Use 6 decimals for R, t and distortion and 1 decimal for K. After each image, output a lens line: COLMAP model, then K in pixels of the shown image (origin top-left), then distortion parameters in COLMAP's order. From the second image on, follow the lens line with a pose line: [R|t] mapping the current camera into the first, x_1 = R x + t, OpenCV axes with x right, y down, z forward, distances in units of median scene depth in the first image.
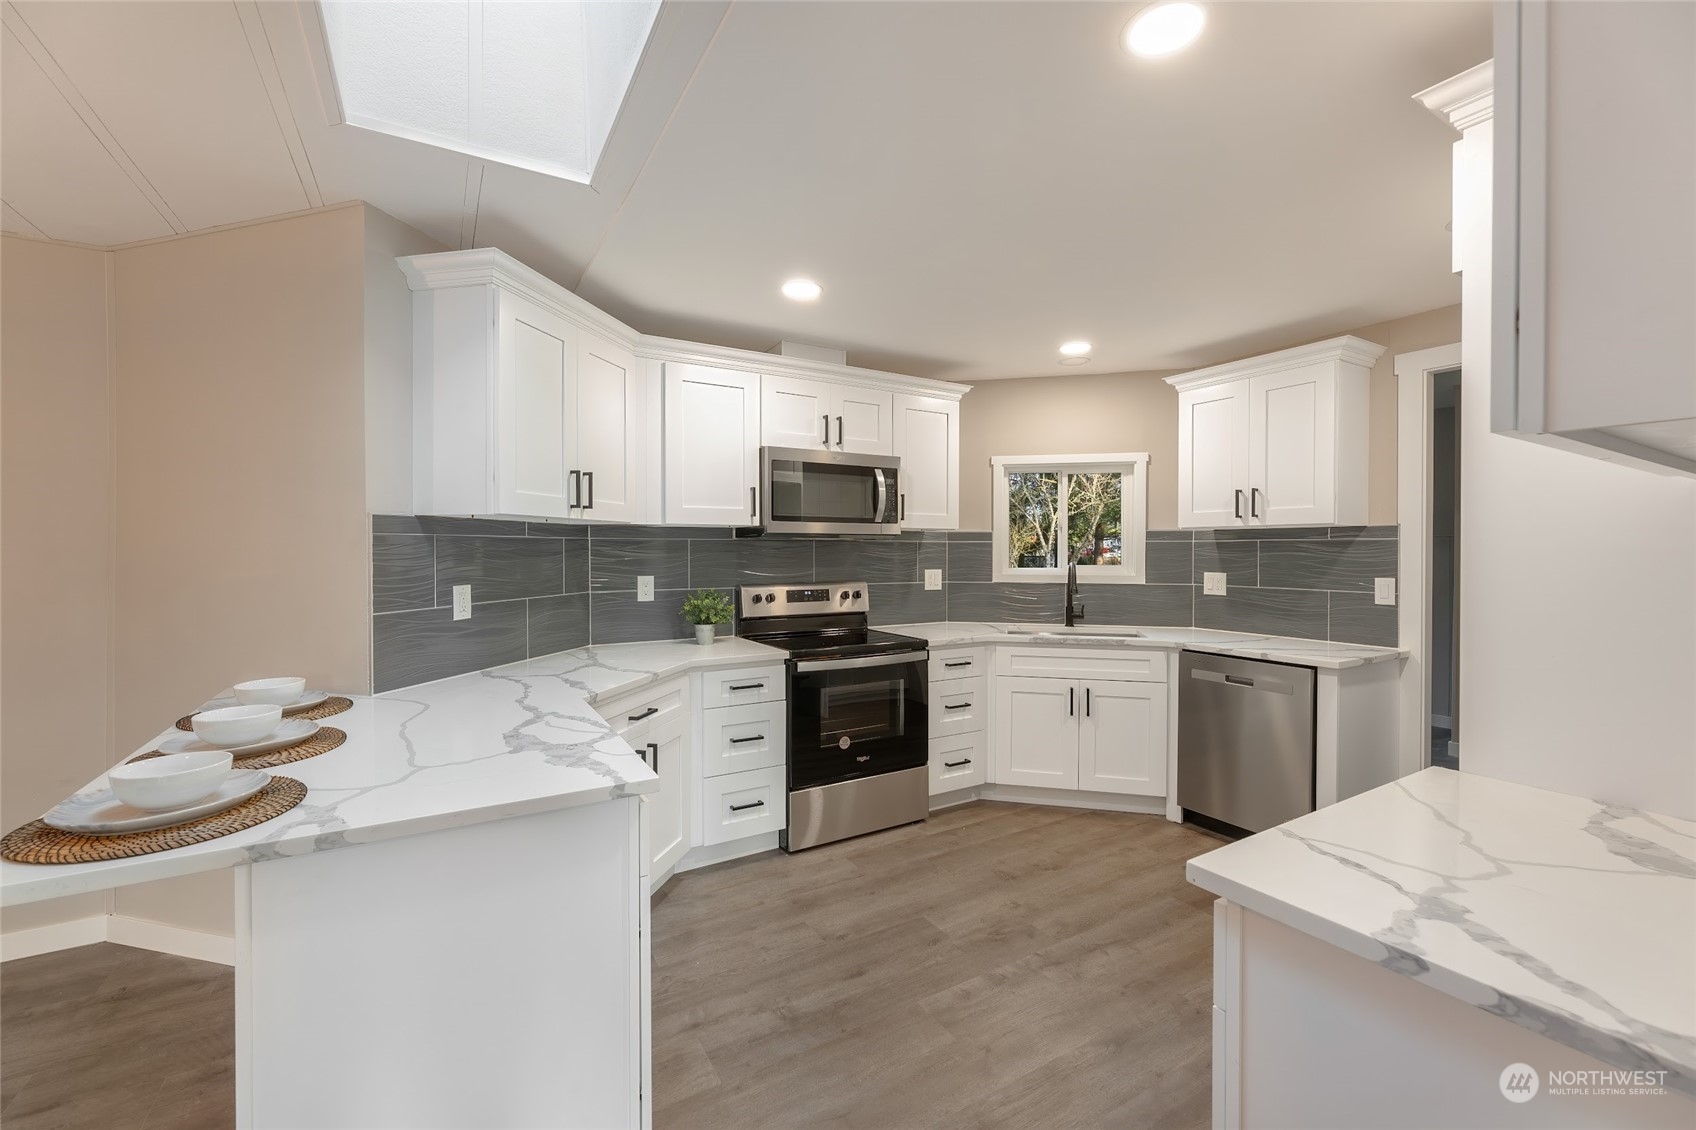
lens RADIAL K [[712.6, 0, 857.3], [0, 712.6, 553.9], [0, 0, 1]] dist [-0.000873, -0.000266]
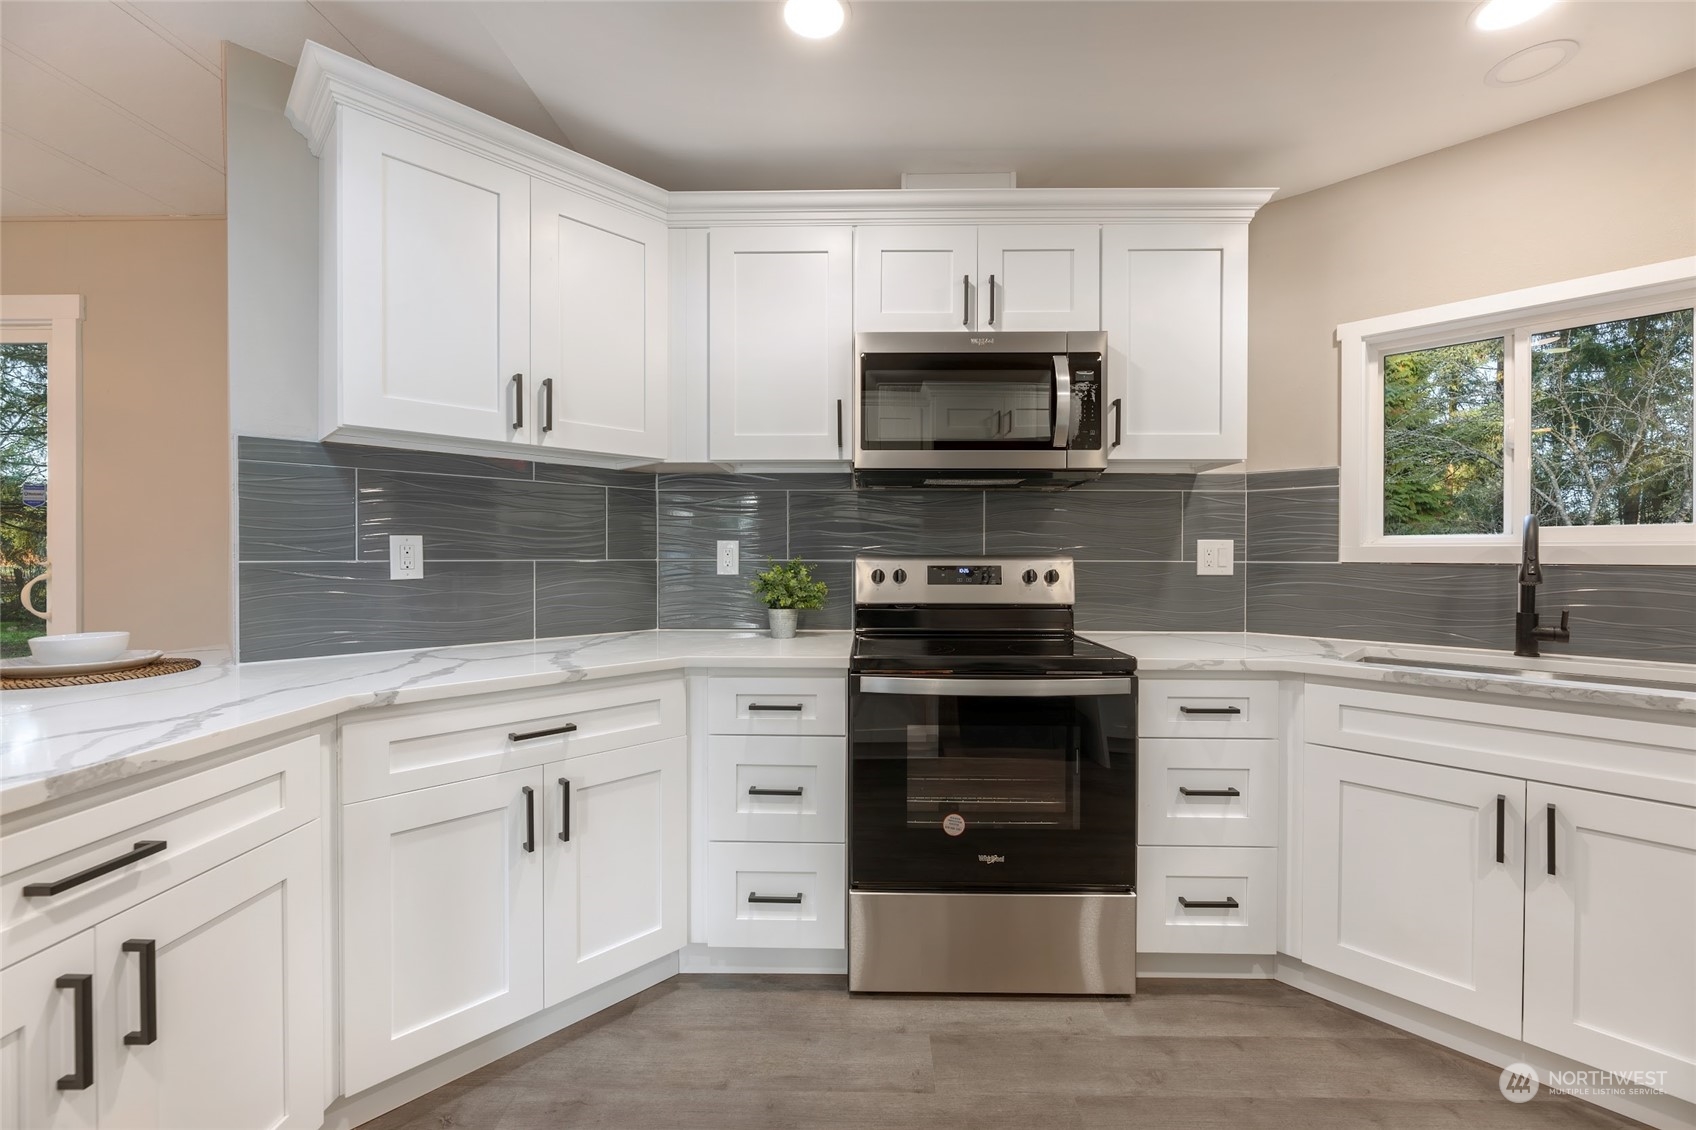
lens RADIAL K [[712.6, 0, 857.3], [0, 712.6, 553.9], [0, 0, 1]] dist [-0.000873, -0.000266]
pose [[0.846661, 0.002443, -0.532127, 0.200095], [-0.006822, 0.999957, -0.006265, 0.046749], [0.532089, 0.008935, 0.846641, 0.428308]]
